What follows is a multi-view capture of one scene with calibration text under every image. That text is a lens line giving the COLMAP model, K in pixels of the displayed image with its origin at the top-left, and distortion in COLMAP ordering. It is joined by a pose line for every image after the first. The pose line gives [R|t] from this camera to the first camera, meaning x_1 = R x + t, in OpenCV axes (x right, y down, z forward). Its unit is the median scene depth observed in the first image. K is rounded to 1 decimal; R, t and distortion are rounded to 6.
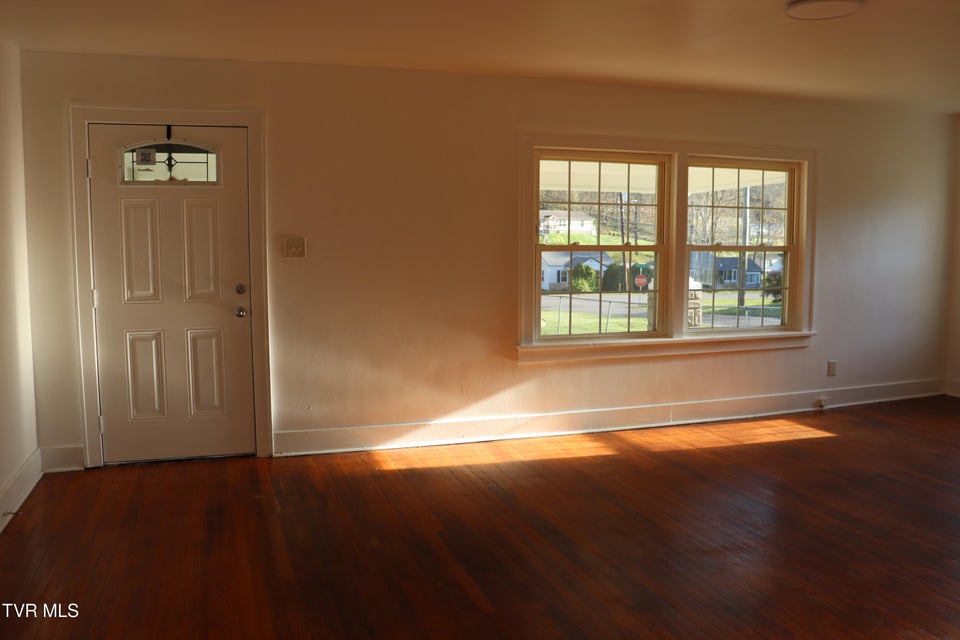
lens RADIAL K [[790.7, 0, 480.0], [0, 790.7, 320.0], [0, 0, 1]] dist [-0.184716, 0.174890]
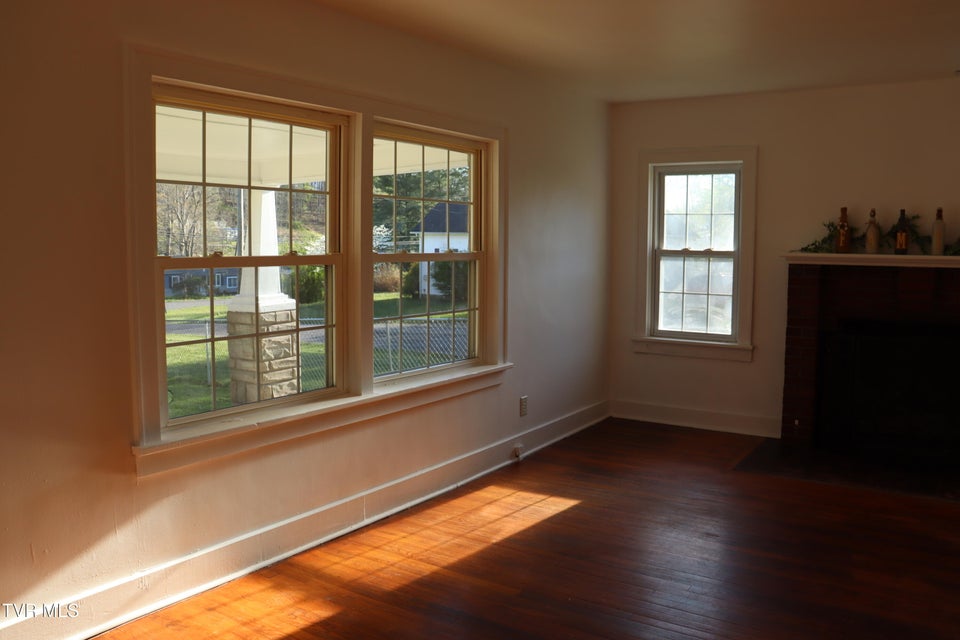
lens RADIAL K [[790.7, 0, 480.0], [0, 790.7, 320.0], [0, 0, 1]] dist [-0.184716, 0.174890]
pose [[0.794663, -0.054695, 0.604582, -0.071357], [0.057155, 0.998250, 0.015185, -0.045553], [-0.604355, 0.022488, 0.796398, 0.419428]]
